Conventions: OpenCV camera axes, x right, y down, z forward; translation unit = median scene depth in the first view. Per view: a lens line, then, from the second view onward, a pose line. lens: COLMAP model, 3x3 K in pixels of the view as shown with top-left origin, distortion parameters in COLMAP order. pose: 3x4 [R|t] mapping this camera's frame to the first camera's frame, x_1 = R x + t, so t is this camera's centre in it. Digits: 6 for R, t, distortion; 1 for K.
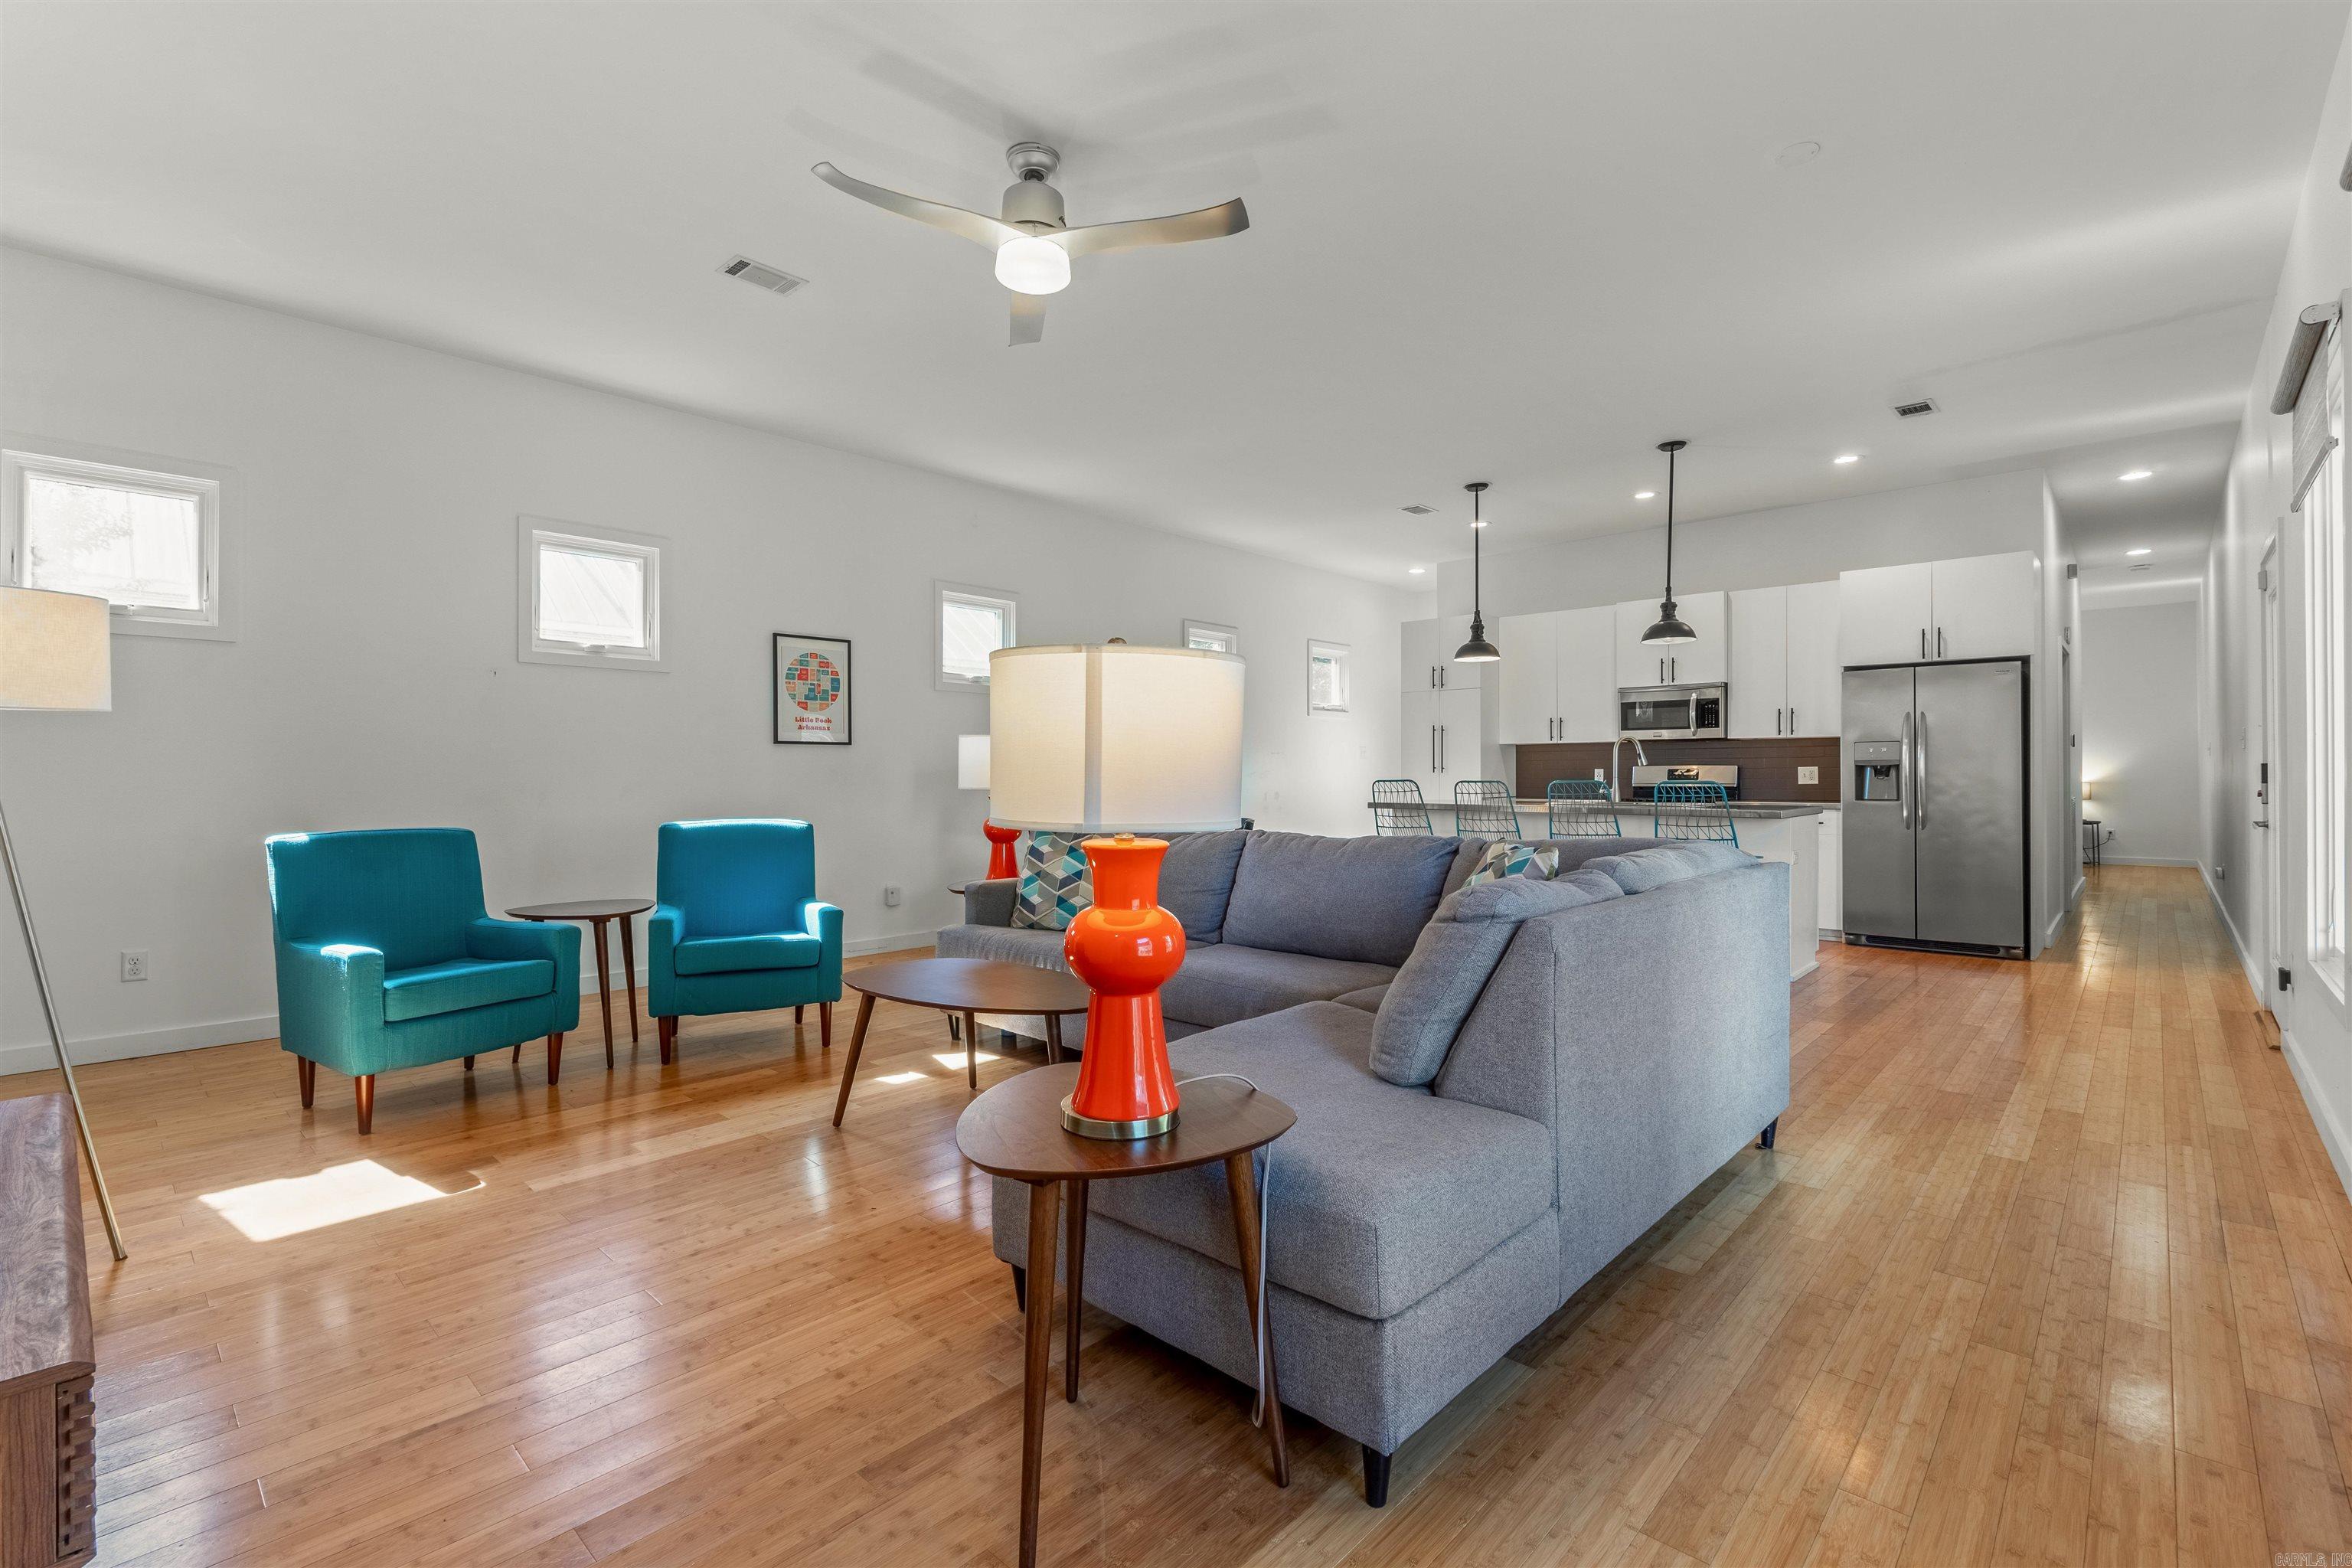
lens RADIAL K [[1073.4, 0, 1176.0], [0, 1073.4, 784.0], [0, 0, 1]] dist [-0.013095, -0.000302]
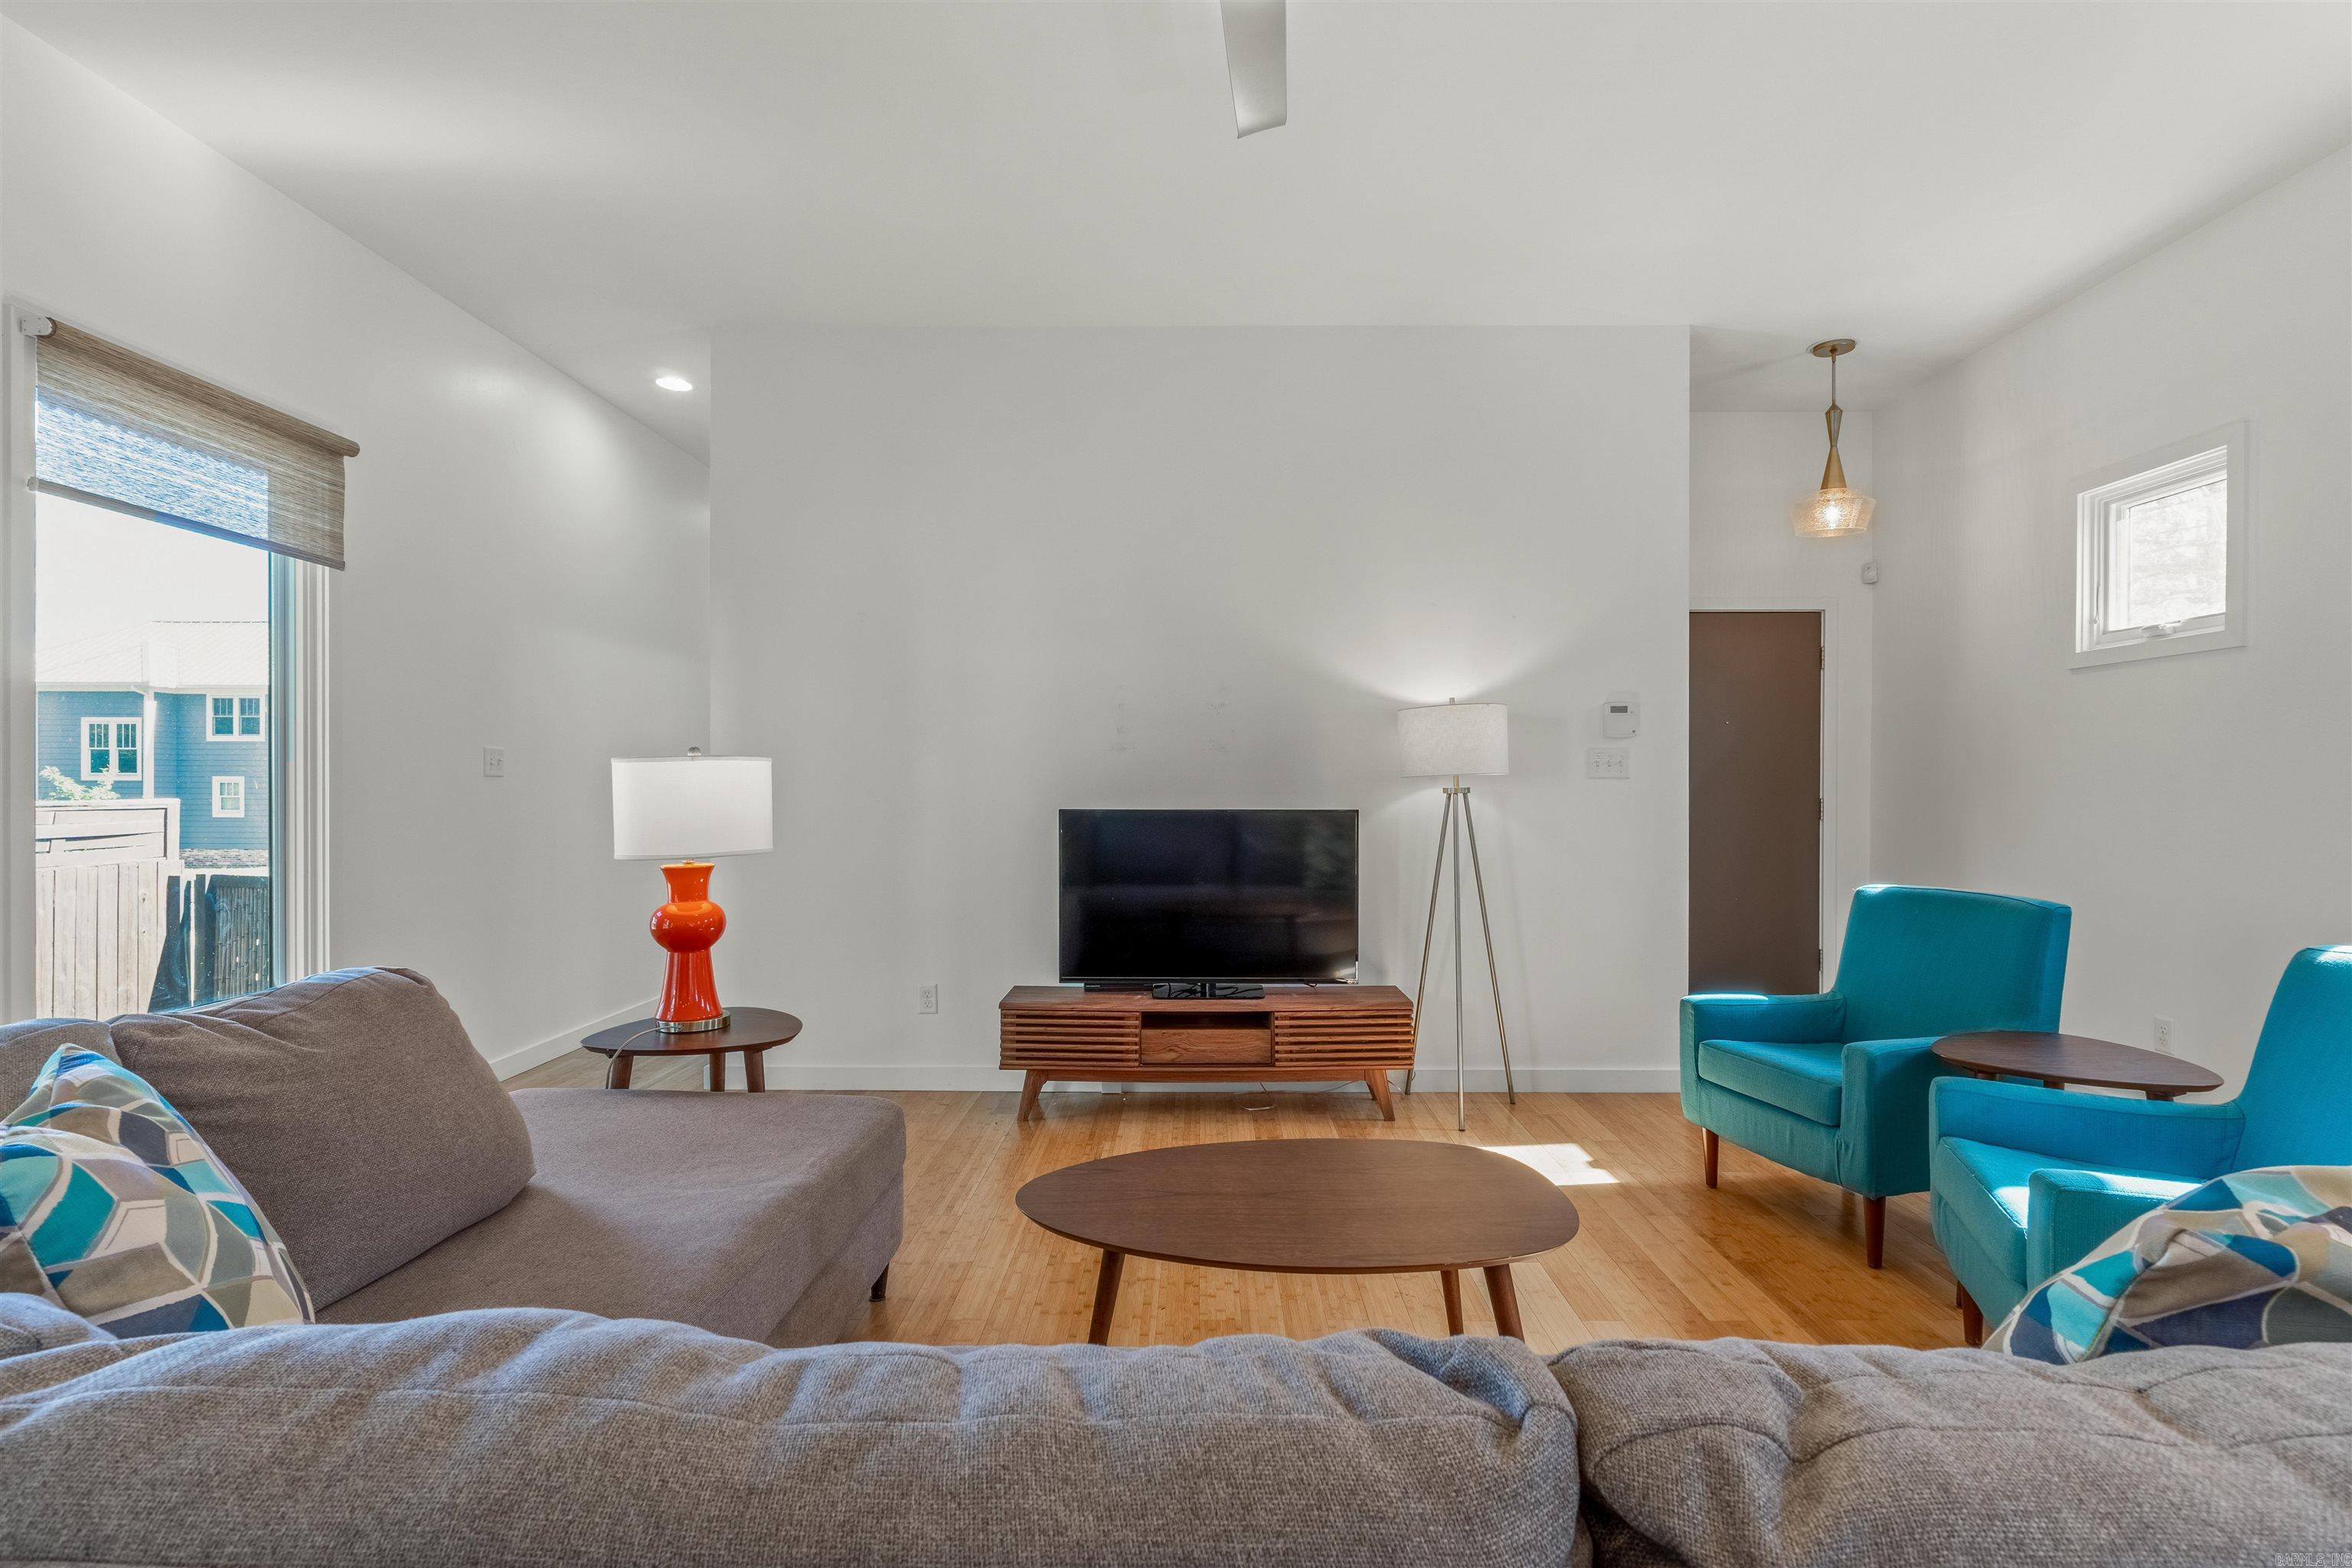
lens RADIAL K [[1073.4, 0, 1176.0], [0, 1073.4, 784.0], [0, 0, 1]] dist [-0.013095, -0.000302]
pose [[-0.756776, -0.018112, -0.653424, 0.132563], [-0.020498, 0.999782, -0.003973, -0.013066], [0.653353, 0.010387, -0.756982, 0.786167]]
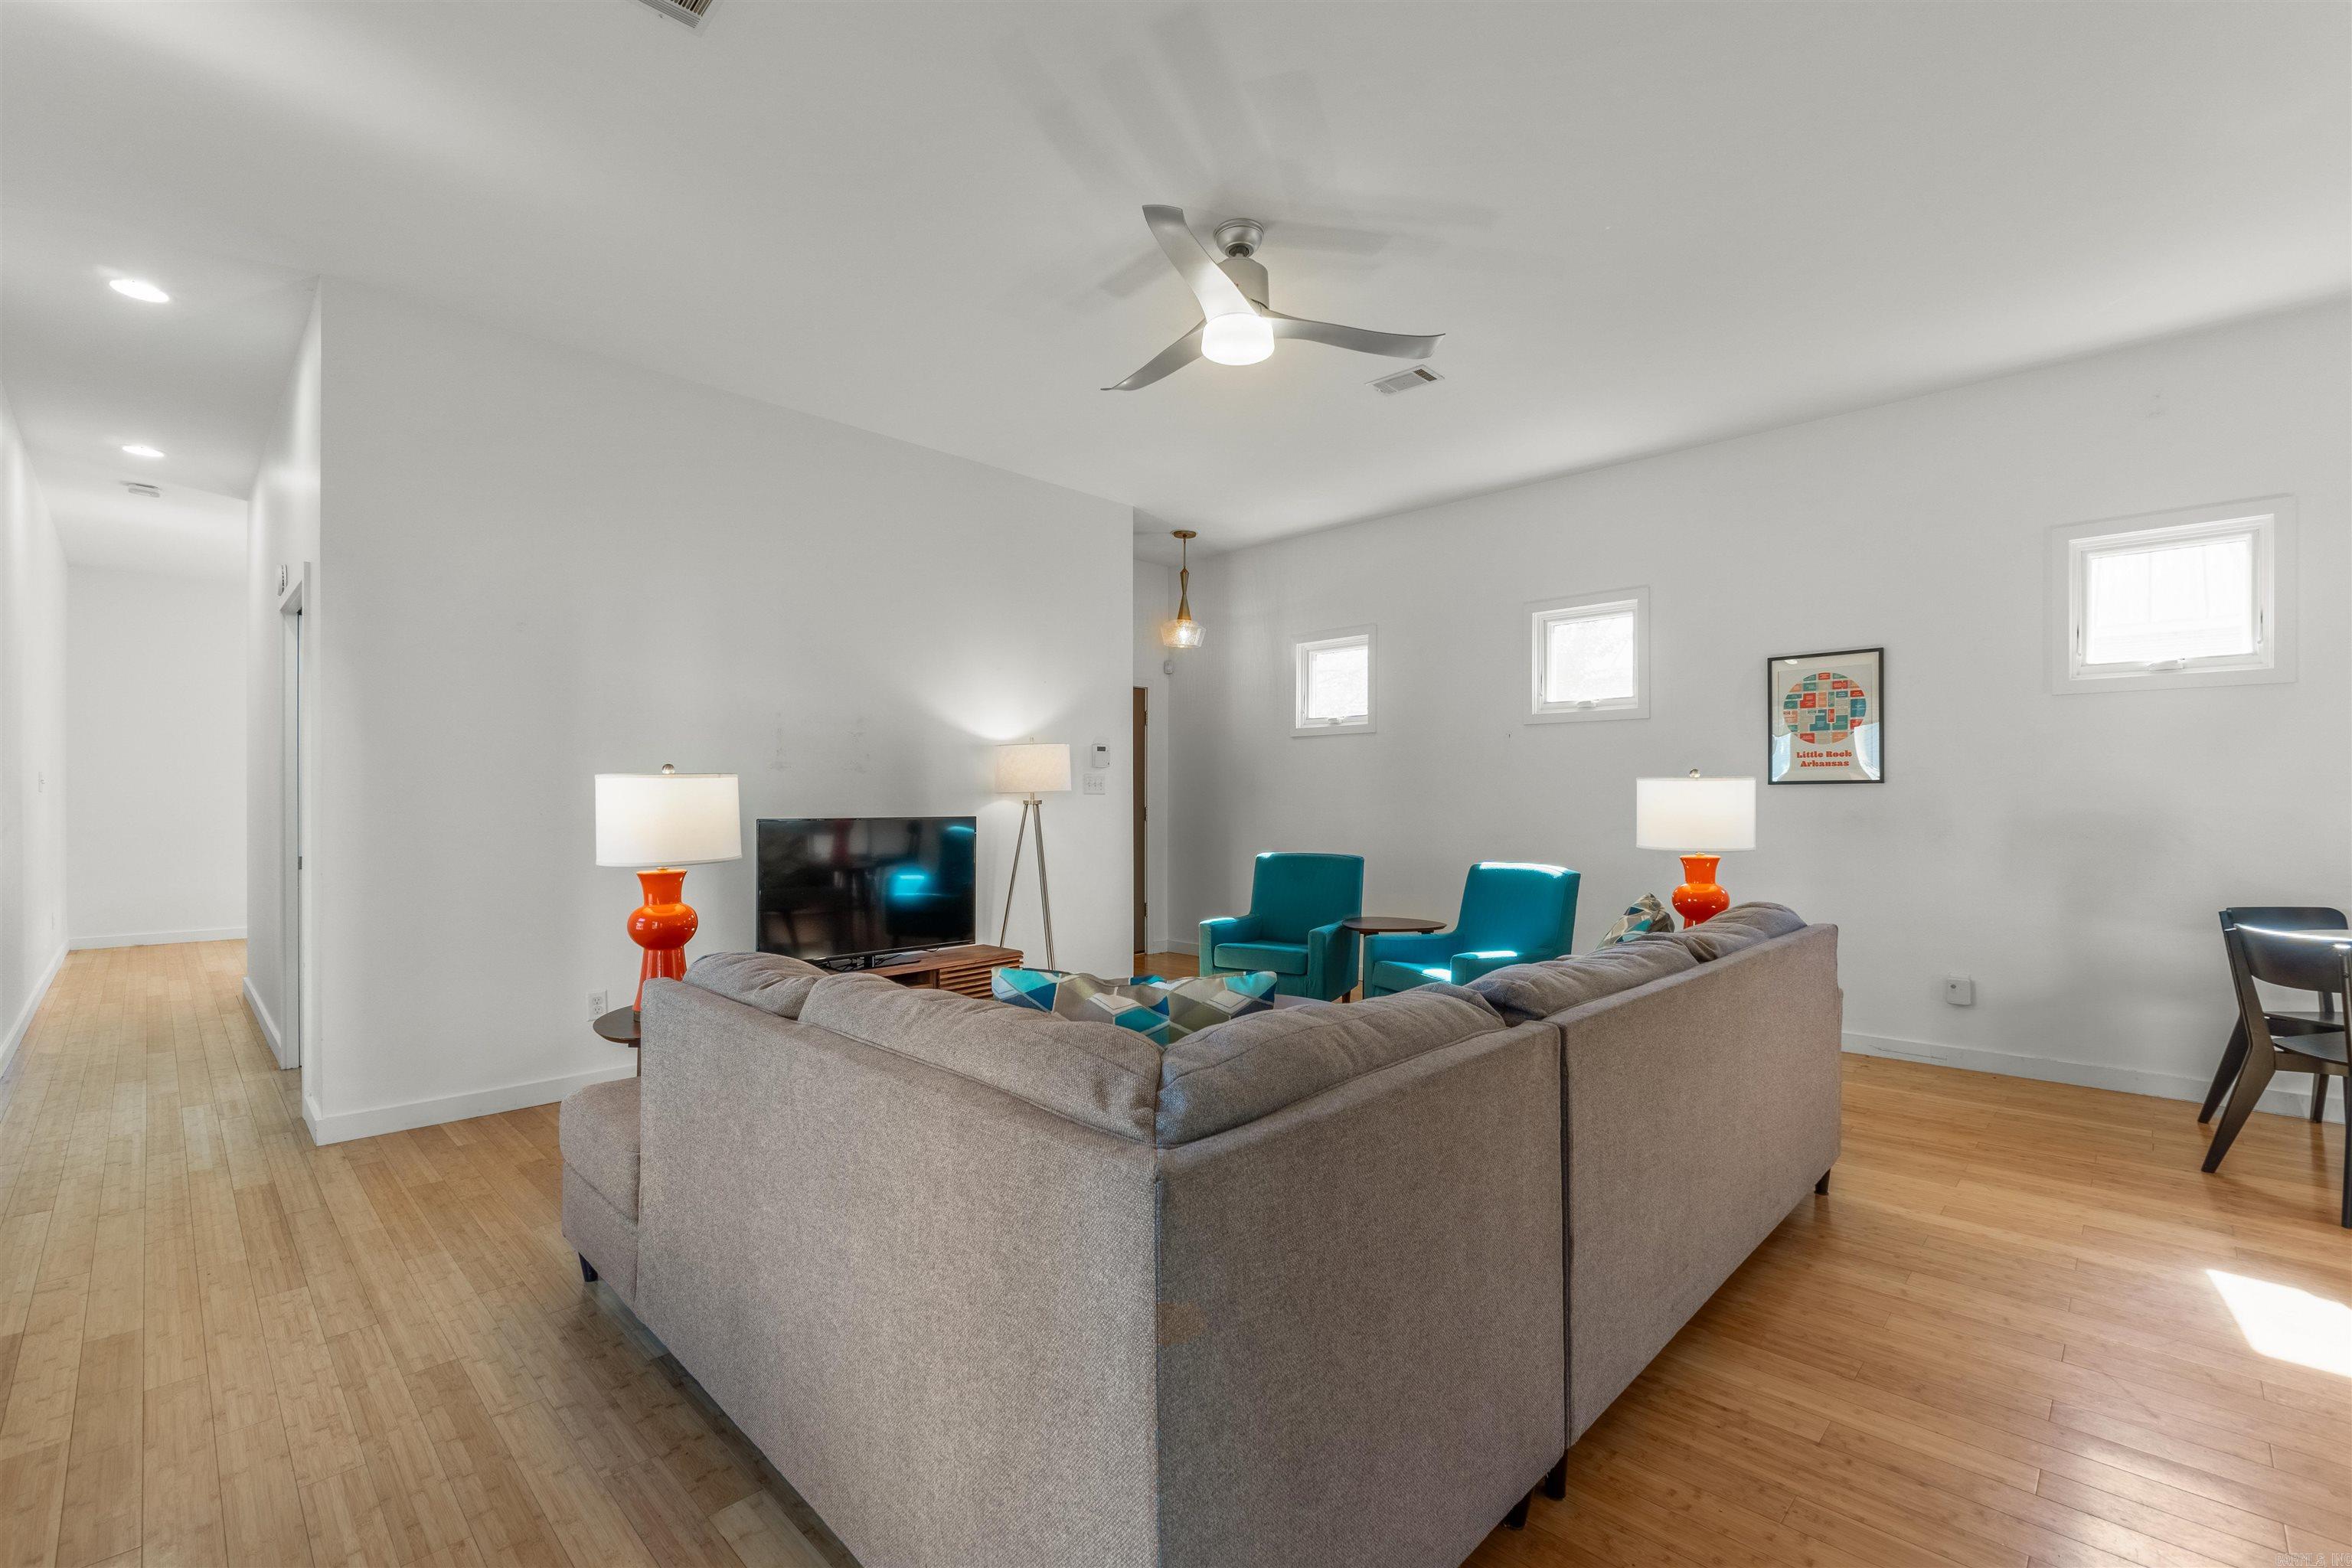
lens RADIAL K [[1020.5, 0, 1135.1], [0, 1020.5, 782.3], [0, 0, 1]] dist [-0.001406, -0.018419]
pose [[-0.060798, -0.031183, -0.997663, 0.475275], [-0.016708, 0.999404, -0.030219, -0.006763], [0.998010, 0.014831, -0.061283, 0.539848]]
